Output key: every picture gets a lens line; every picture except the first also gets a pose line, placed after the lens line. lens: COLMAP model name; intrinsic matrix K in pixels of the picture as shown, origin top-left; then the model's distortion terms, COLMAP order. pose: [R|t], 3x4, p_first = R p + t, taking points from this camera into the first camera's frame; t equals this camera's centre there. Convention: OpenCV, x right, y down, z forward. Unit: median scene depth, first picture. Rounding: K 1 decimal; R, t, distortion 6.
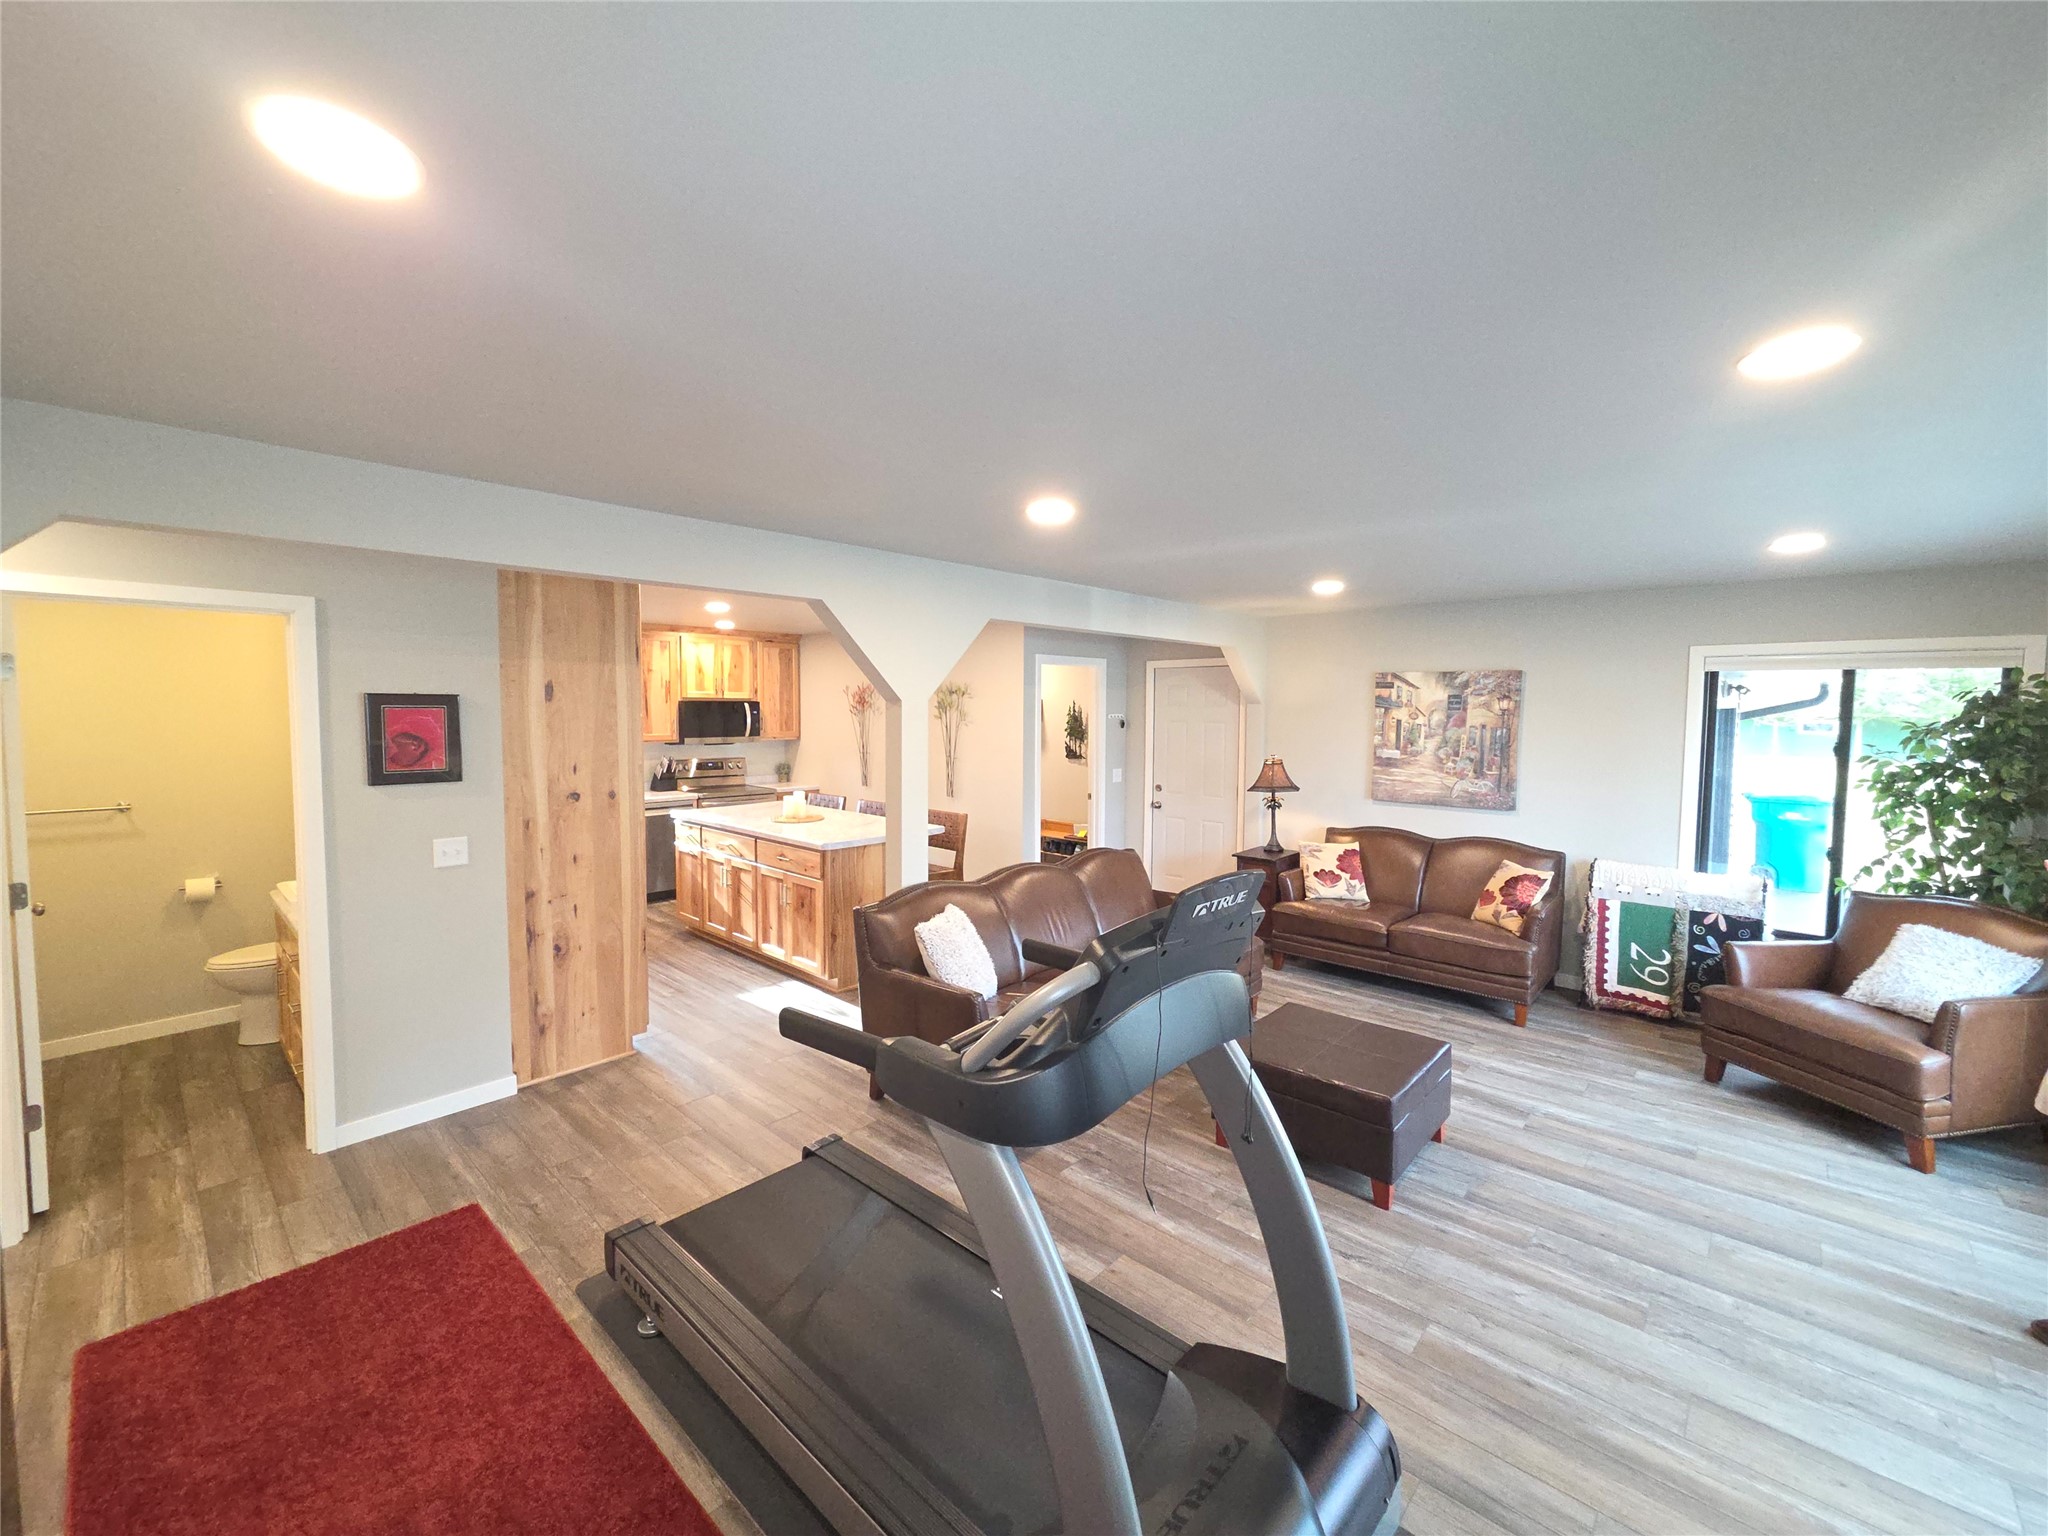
lens RADIAL K [[835.0, 0, 1021.1], [0, 835.0, 755.1], [0, 0, 1]] dist [0.003575, -0.000873]
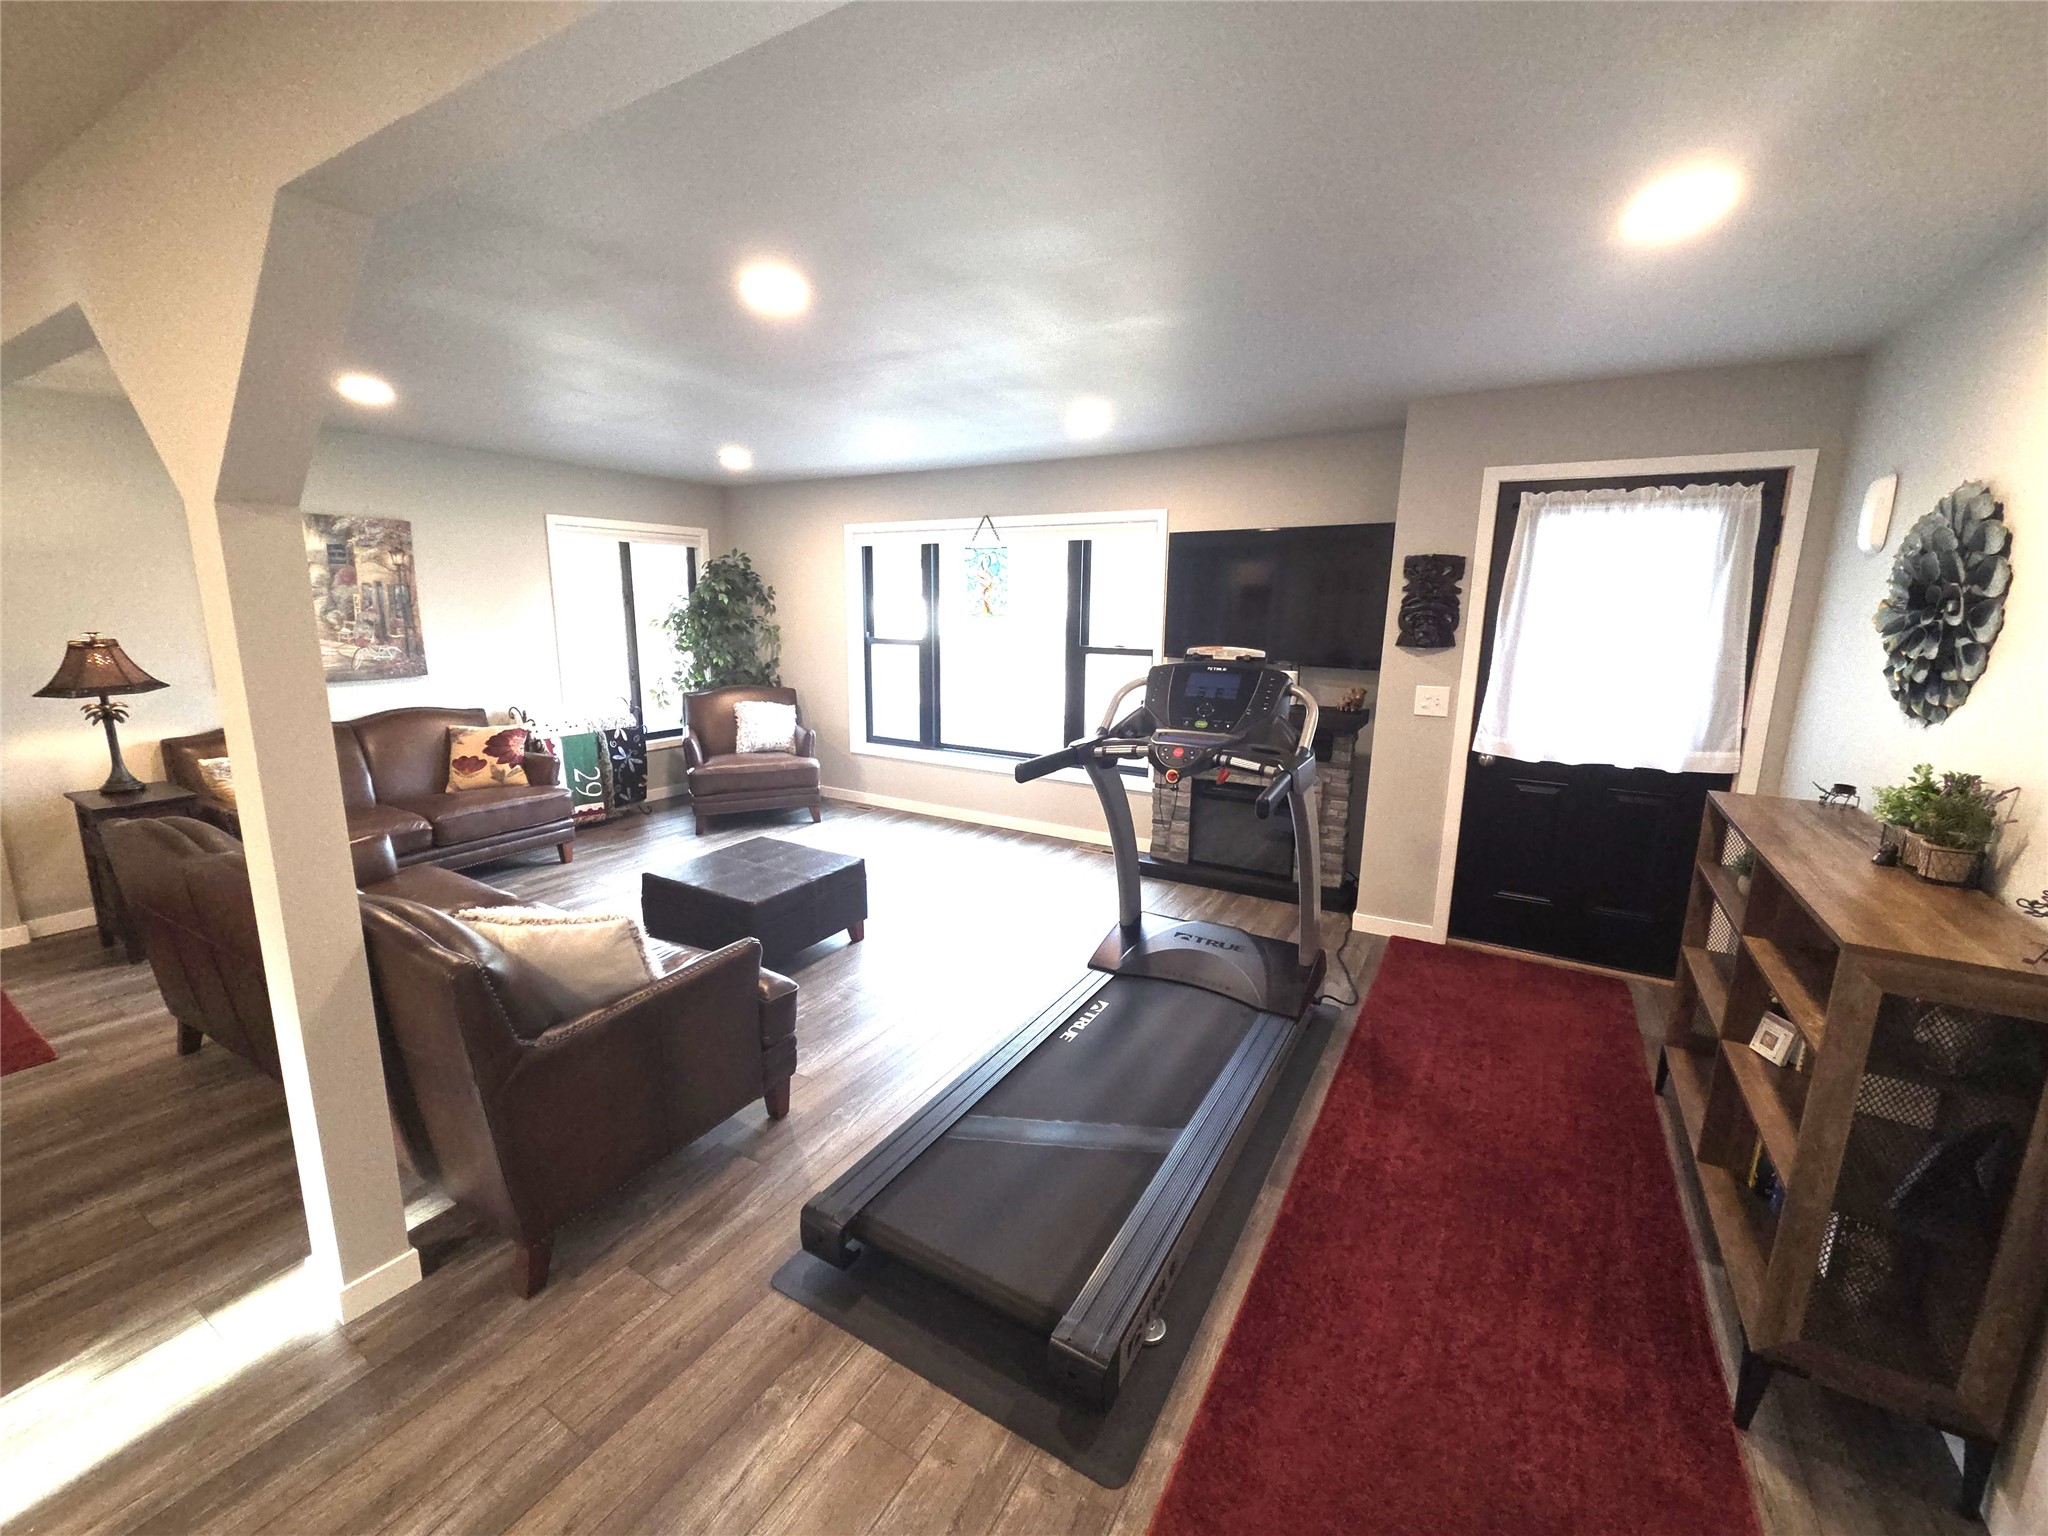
lens RADIAL K [[835.0, 0, 1014.2], [0, 835.0, 757.9], [0, 0, 1]] dist [0.003575, -0.000873]
pose [[-0.203324, -0.194602, 0.959578, -0.455348], [0.042573, 0.977365, 0.207230, -0.009085], [-0.978185, 0.082987, -0.190437, 0.523676]]
